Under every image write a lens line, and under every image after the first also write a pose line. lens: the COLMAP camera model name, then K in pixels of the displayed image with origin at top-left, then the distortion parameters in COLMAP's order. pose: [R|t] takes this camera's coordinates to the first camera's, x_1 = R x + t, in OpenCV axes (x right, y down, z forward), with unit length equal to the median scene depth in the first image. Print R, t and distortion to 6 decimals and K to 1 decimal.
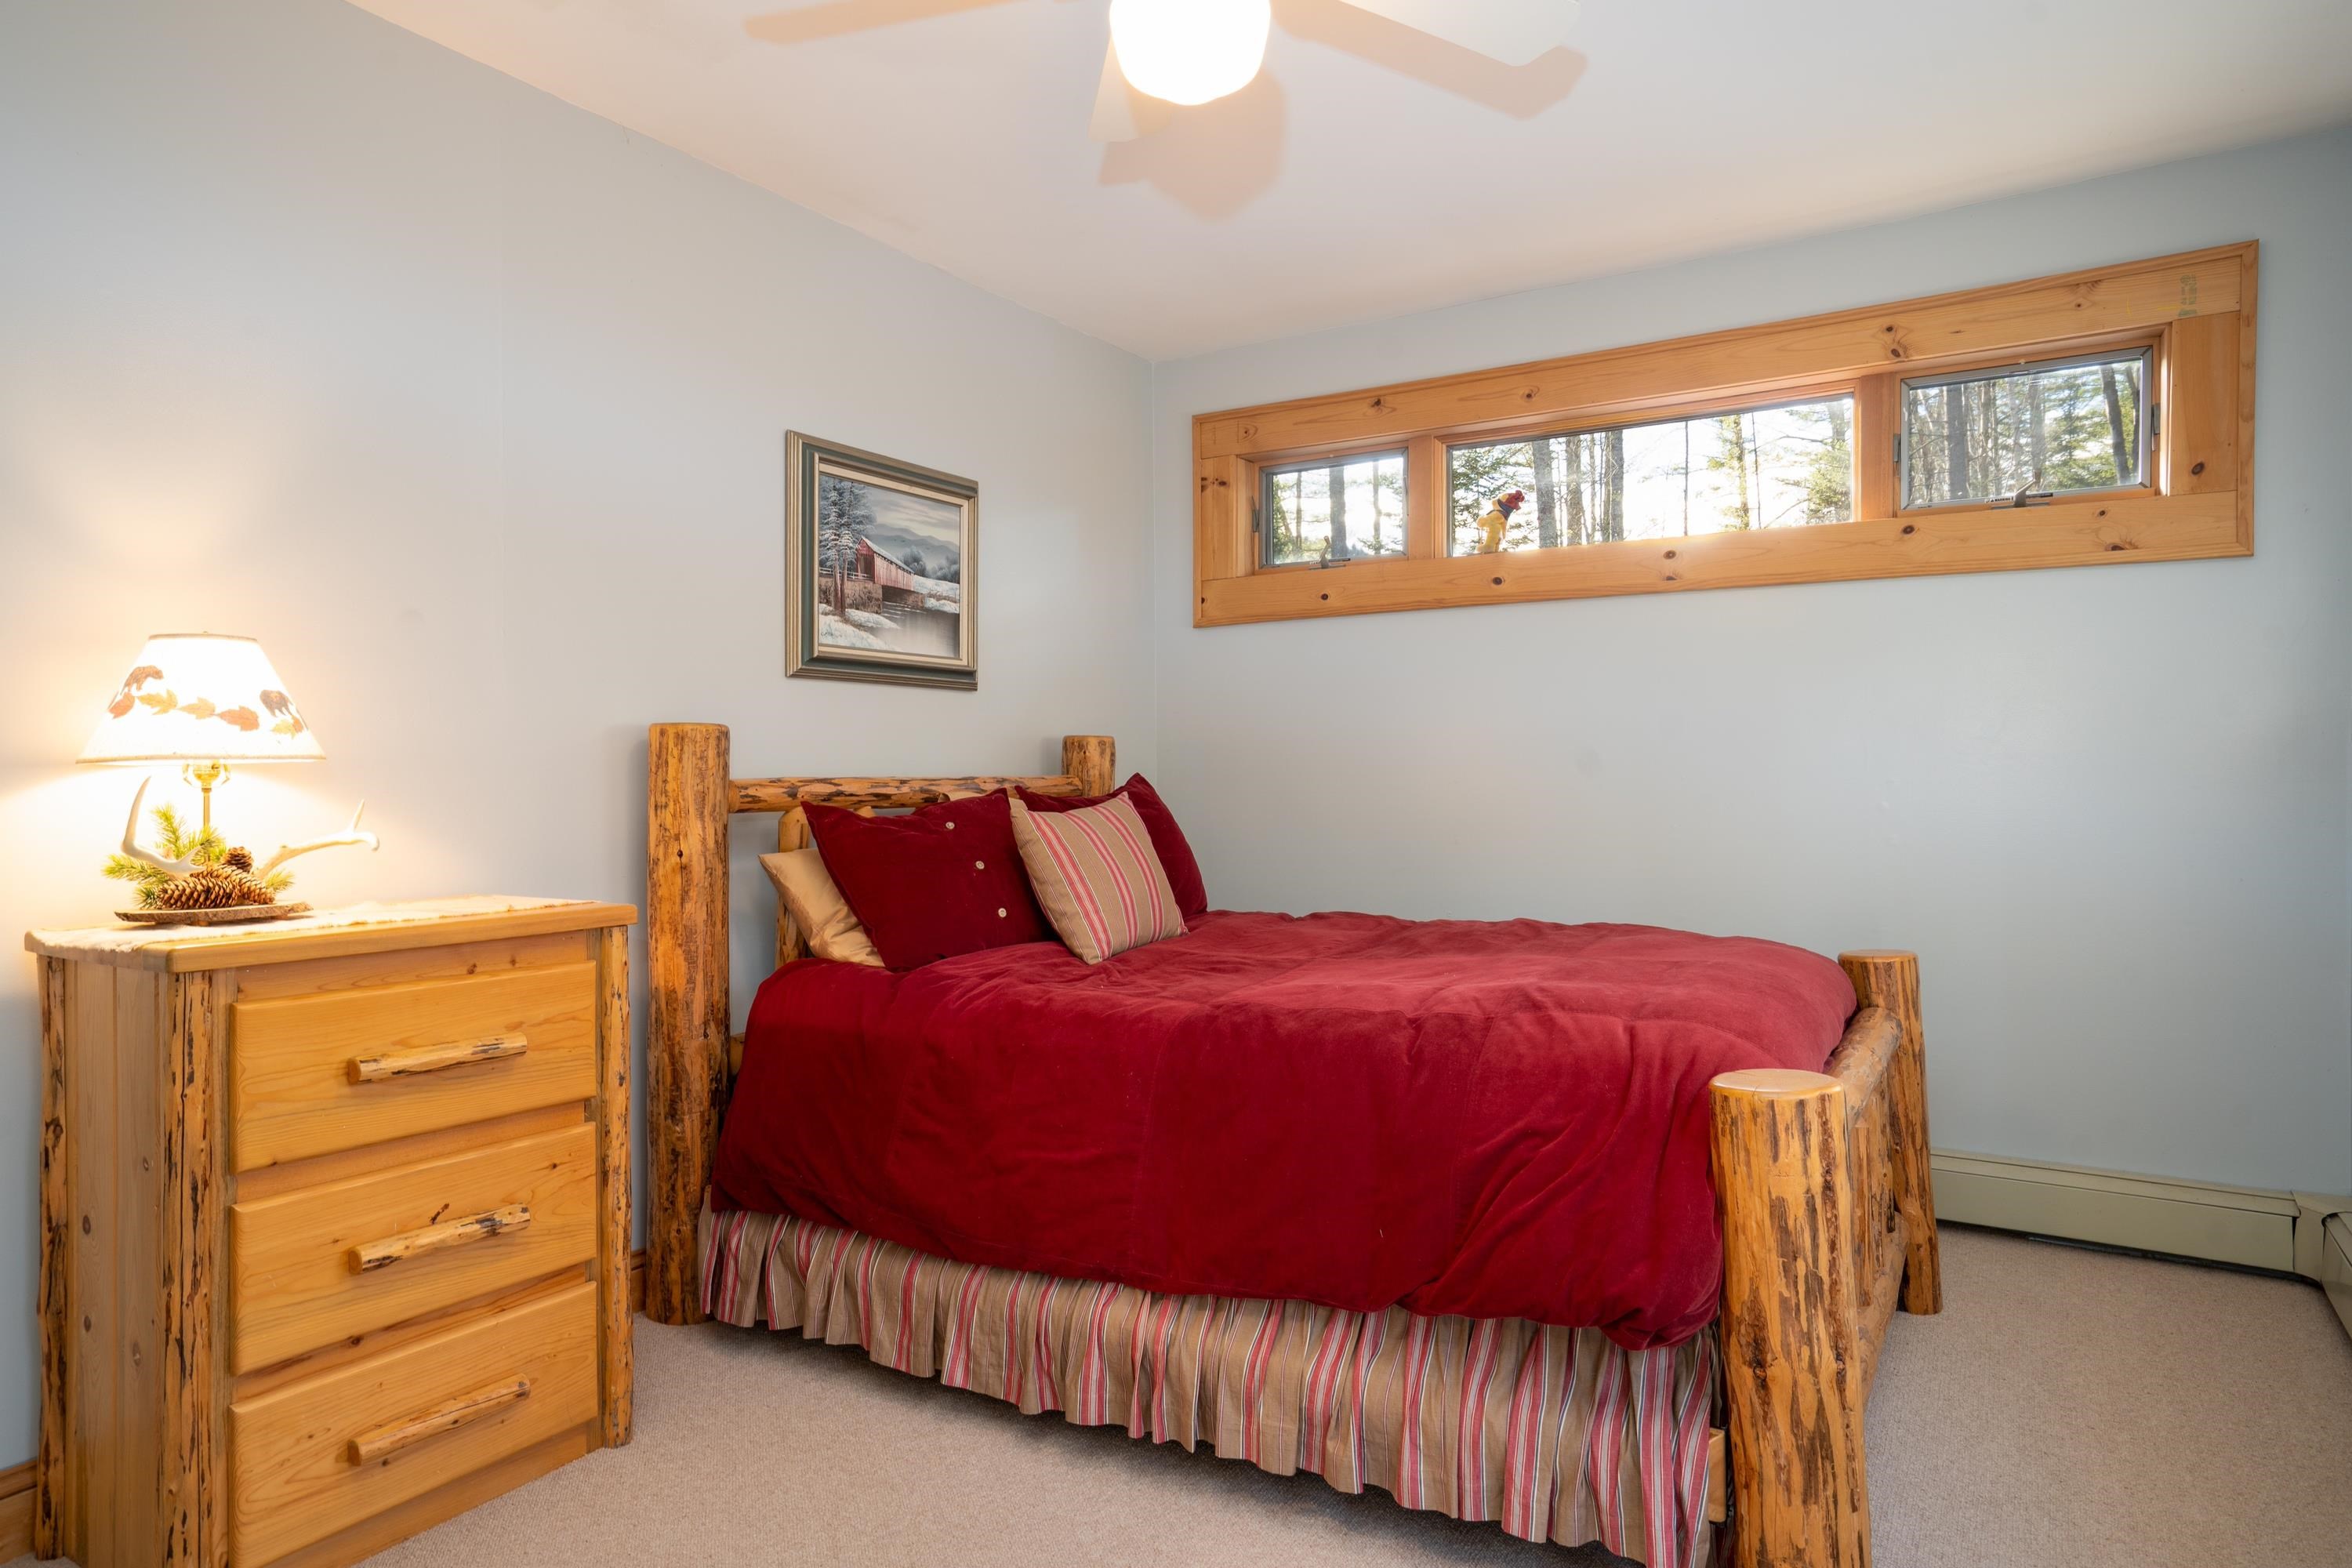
lens RADIAL K [[1388.1, 0, 1180.7], [0, 1388.1, 804.6], [0, 0, 1]] dist [-0.046479, 0.043755]
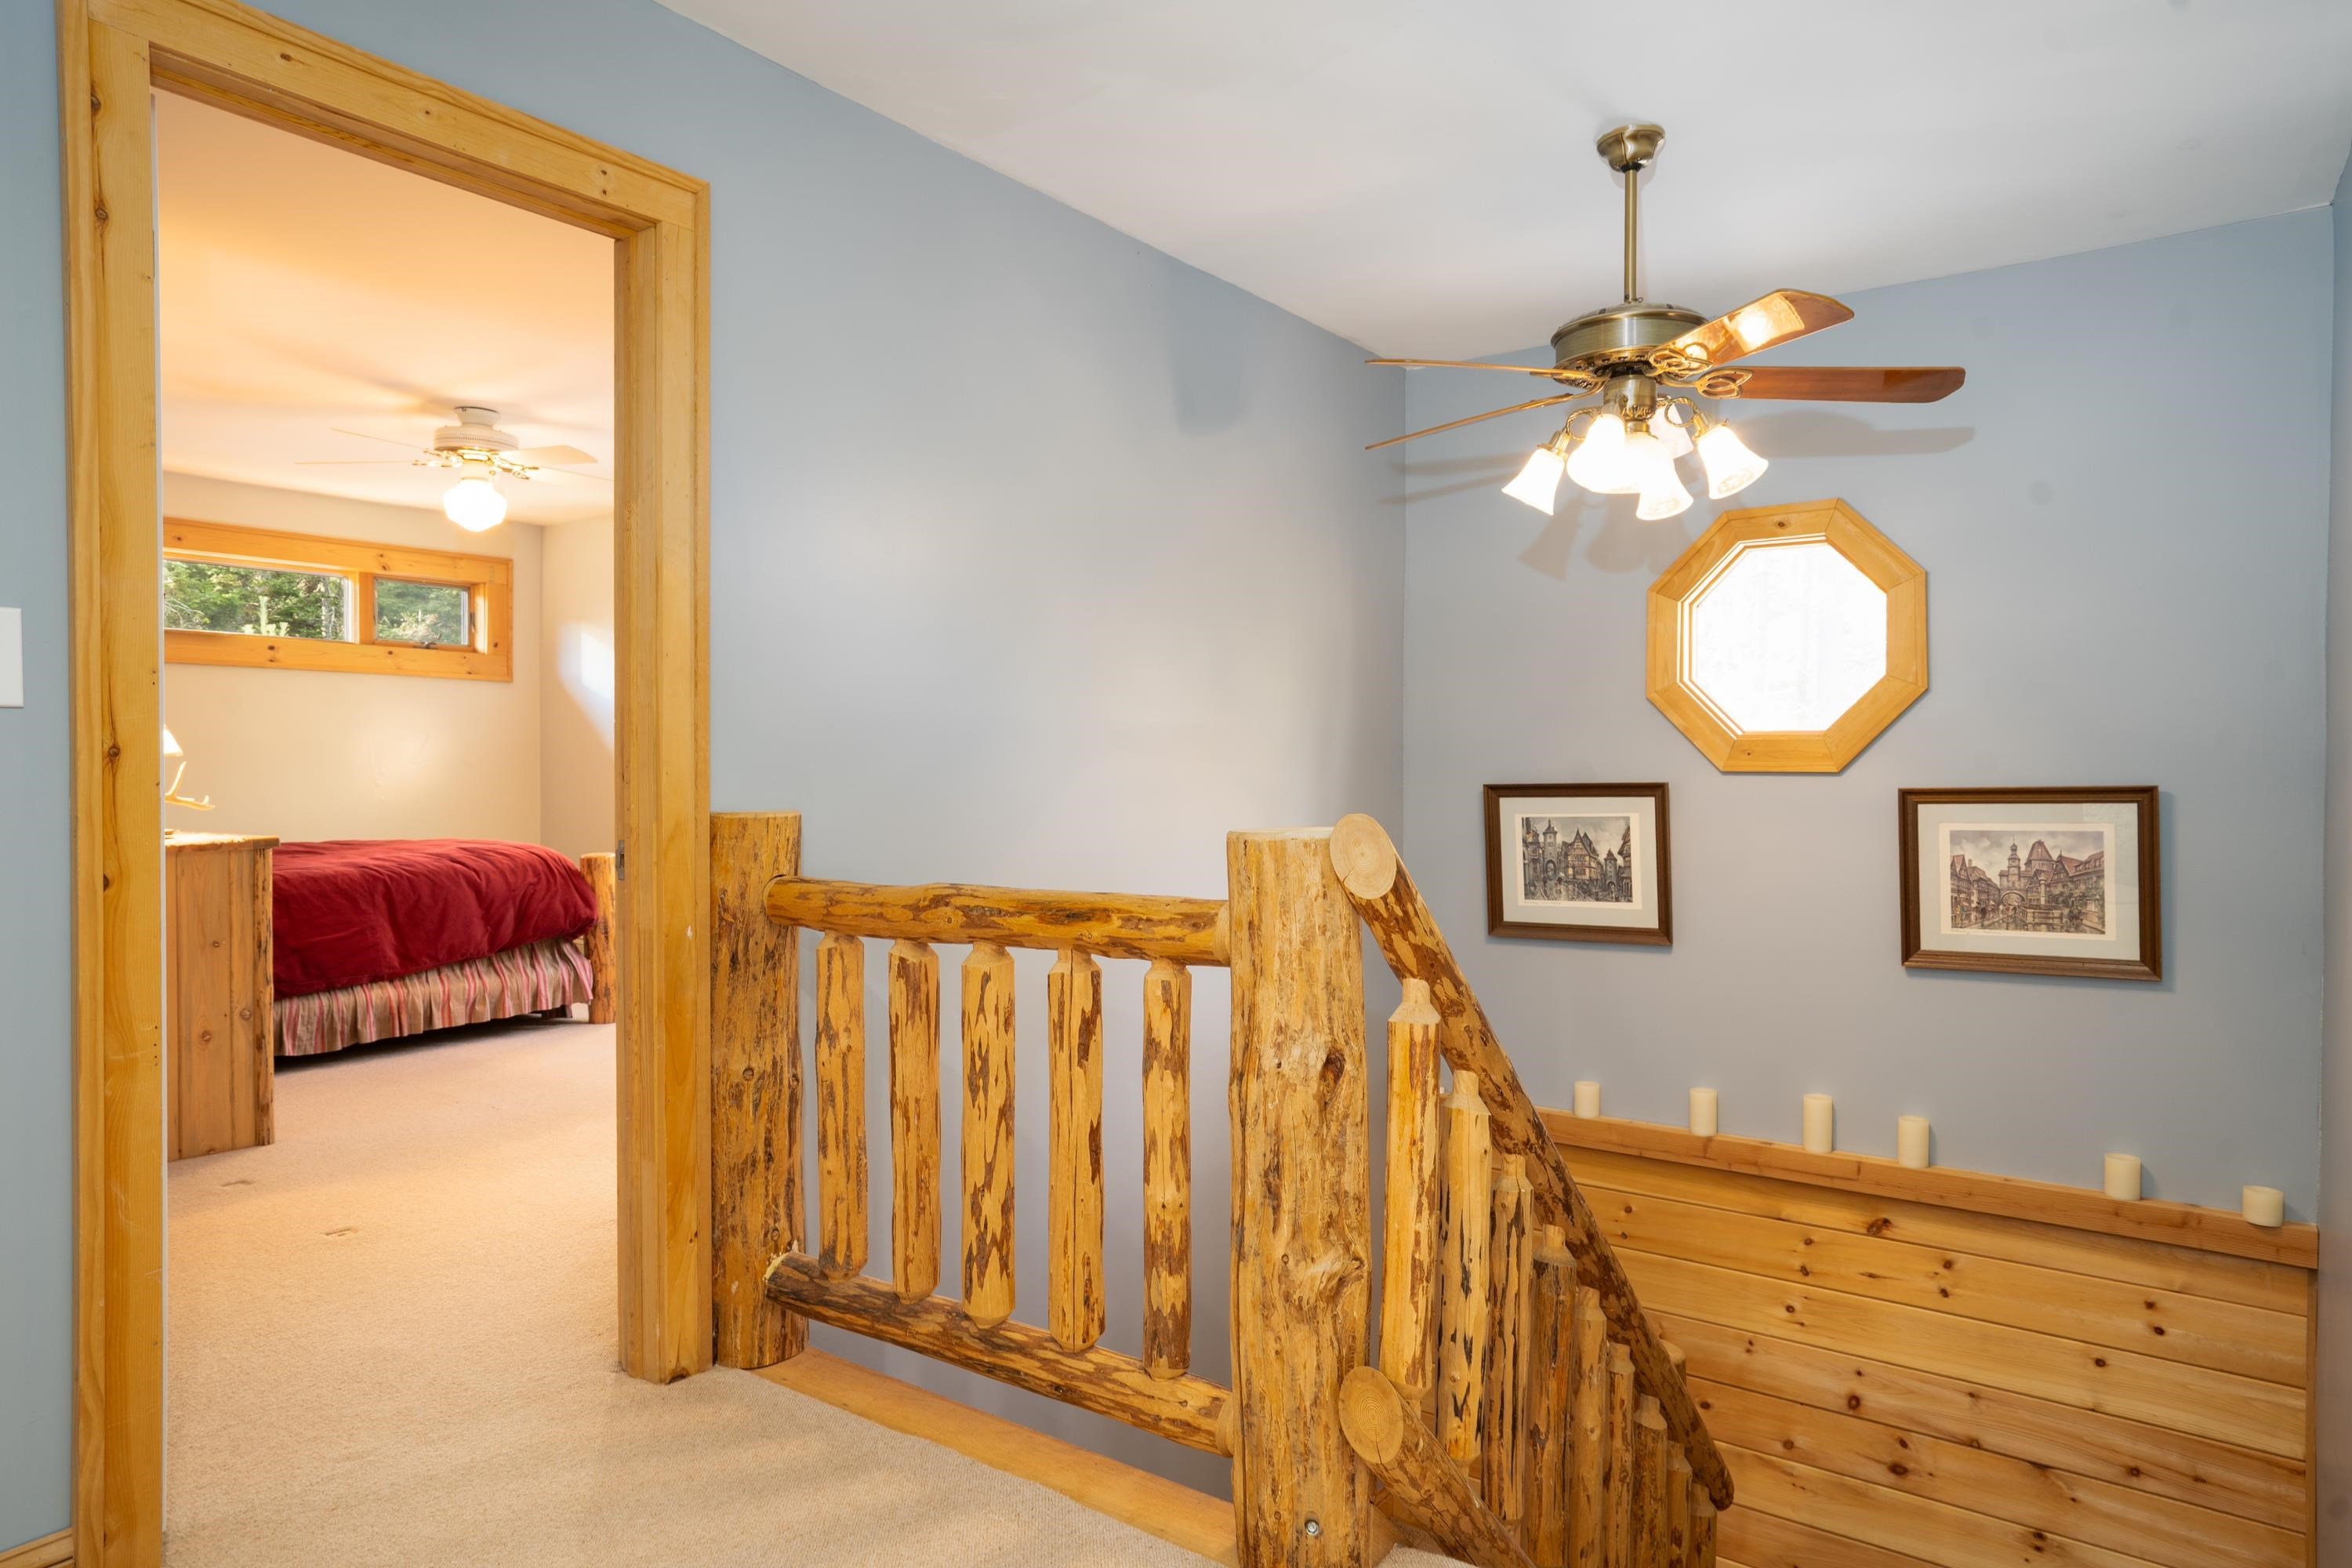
lens RADIAL K [[1420.9, 0, 1162.9], [0, 1420.9, 785.5], [0, 0, 1]] dist [-0.031278, 0.036948]
pose [[0.064964, -0.007188, 0.997862, -2.379100], [0.015863, 0.999855, 0.006170, 0.018462], [-0.997762, 0.015428, 0.065068, -0.508965]]
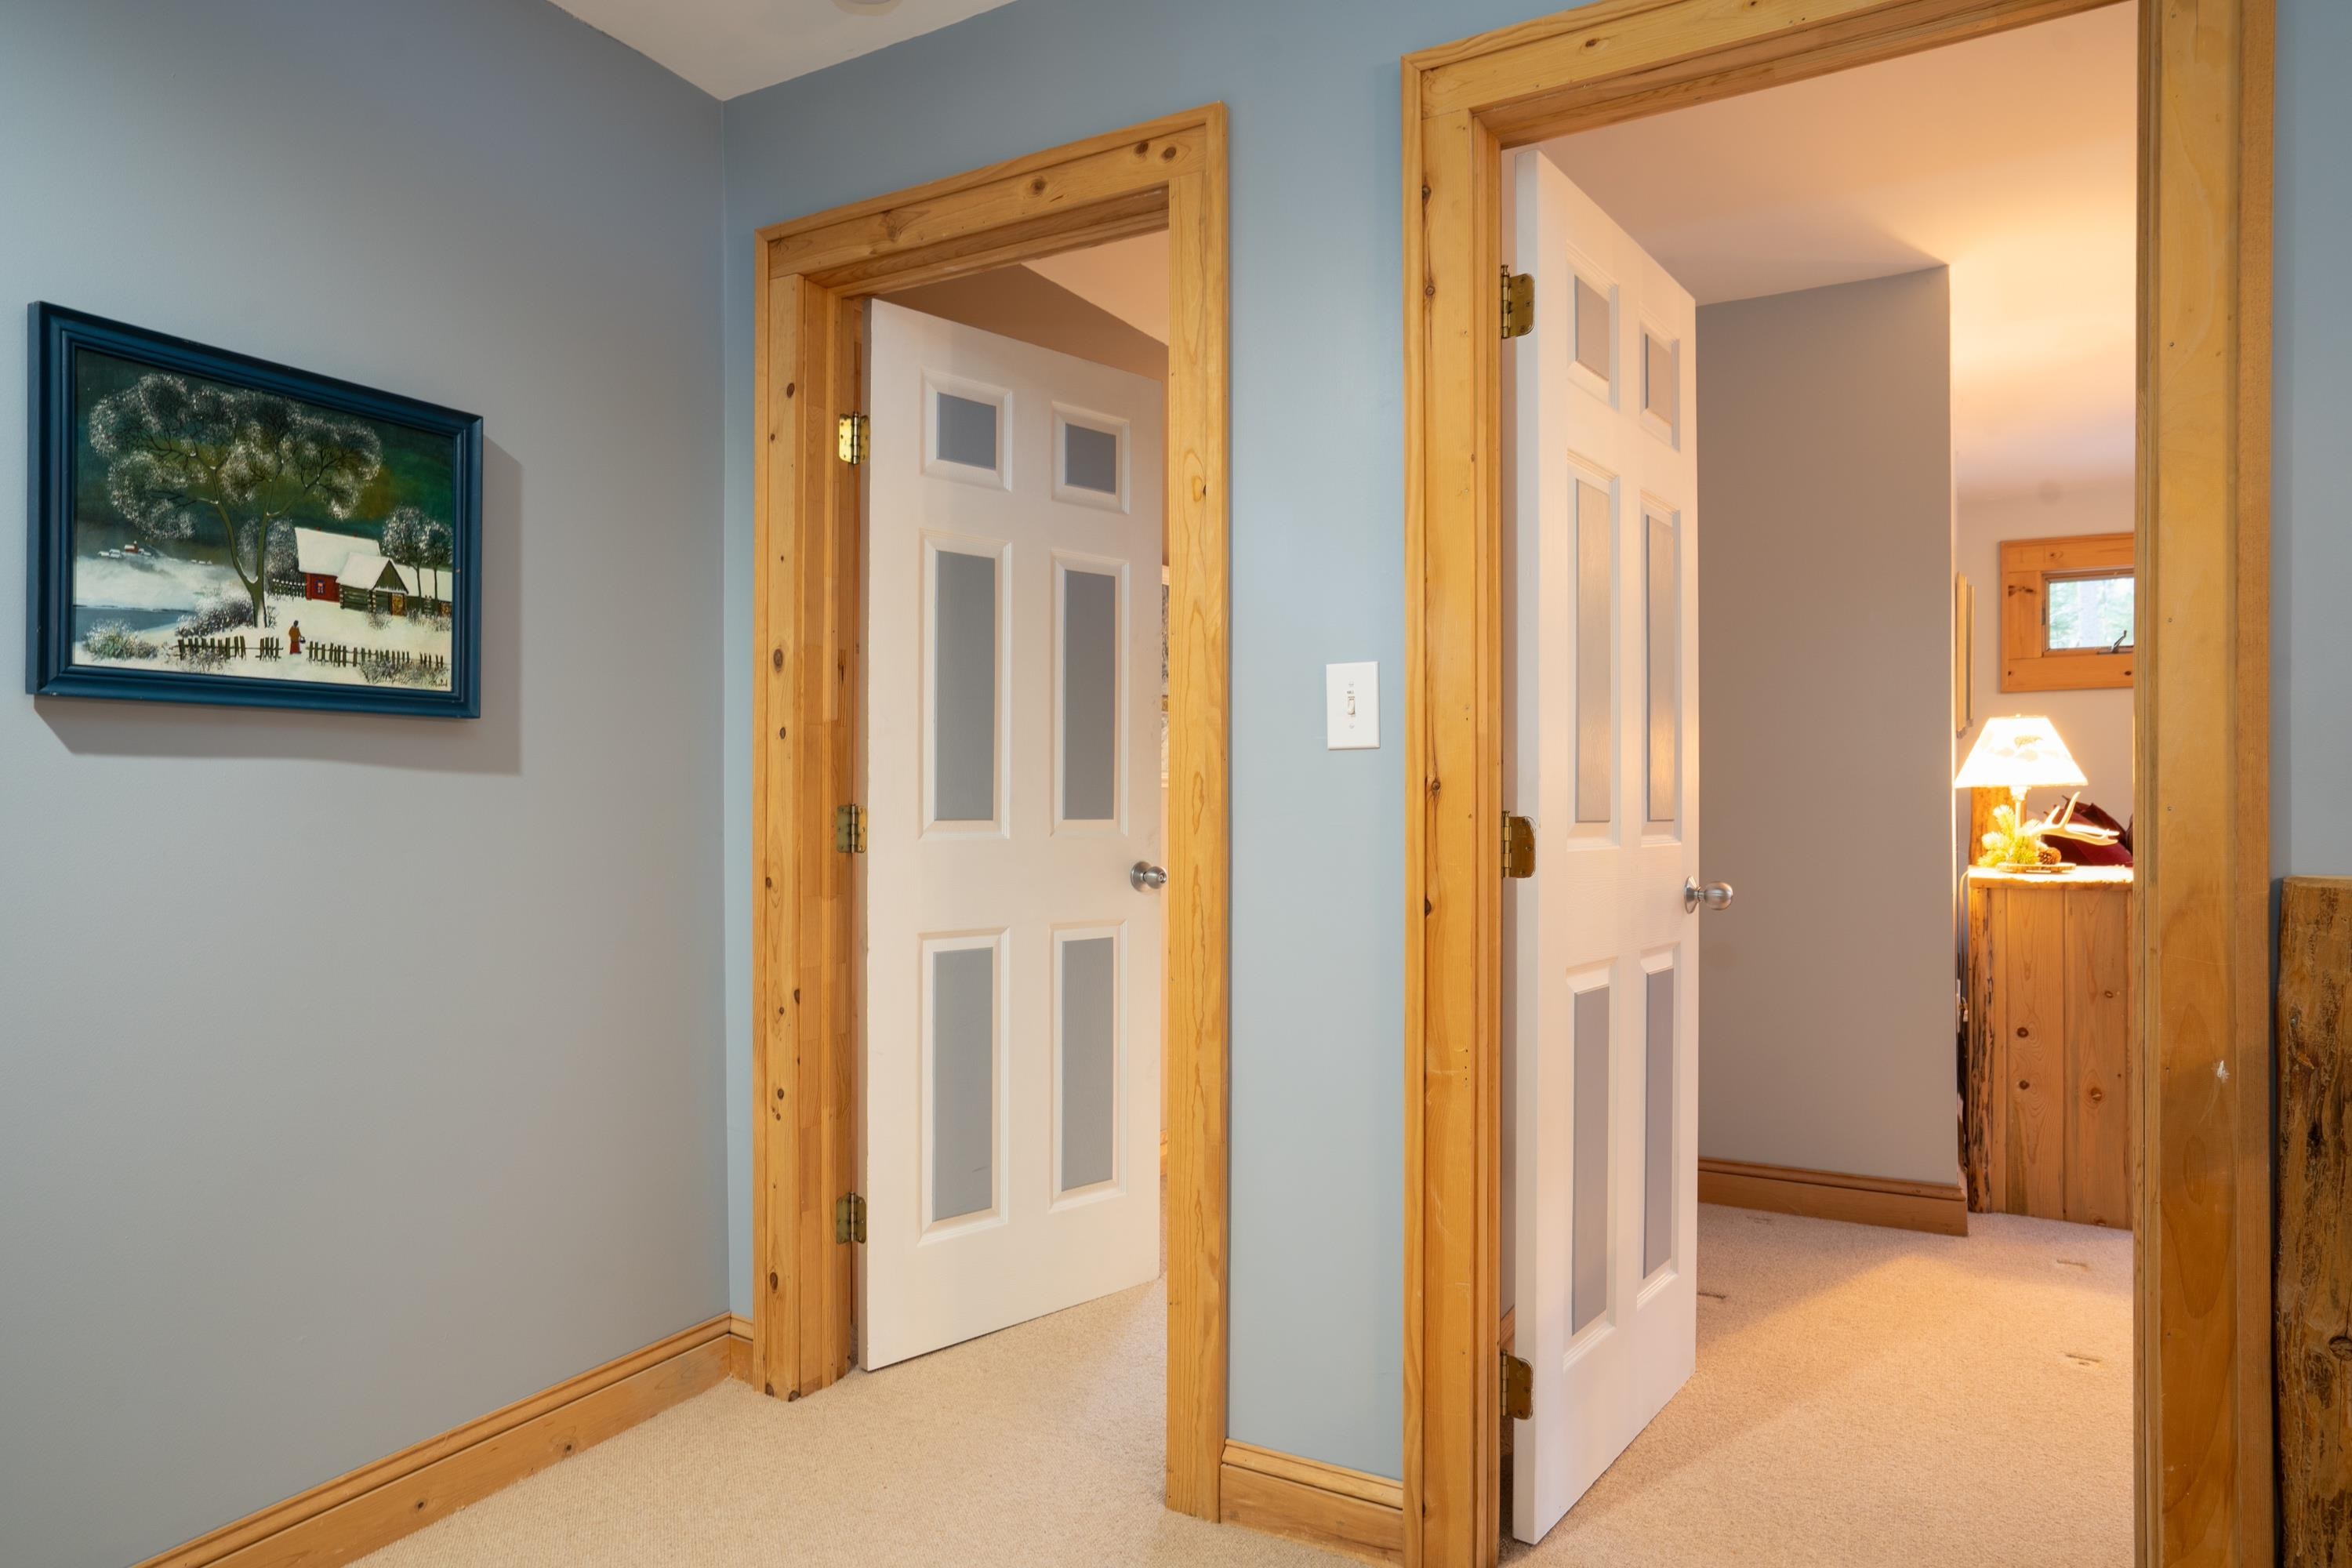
lens RADIAL K [[1361.1, 0, 1209.6], [0, 1361.1, 794.4], [0, 0, 1]] dist [0.002975, 0.002091]
pose [[0.997299, 0.004011, 0.073340, -1.806867], [-0.002431, 0.999764, -0.021607, 0.018494], [-0.073410, 0.021370, 0.997073, -0.682663]]
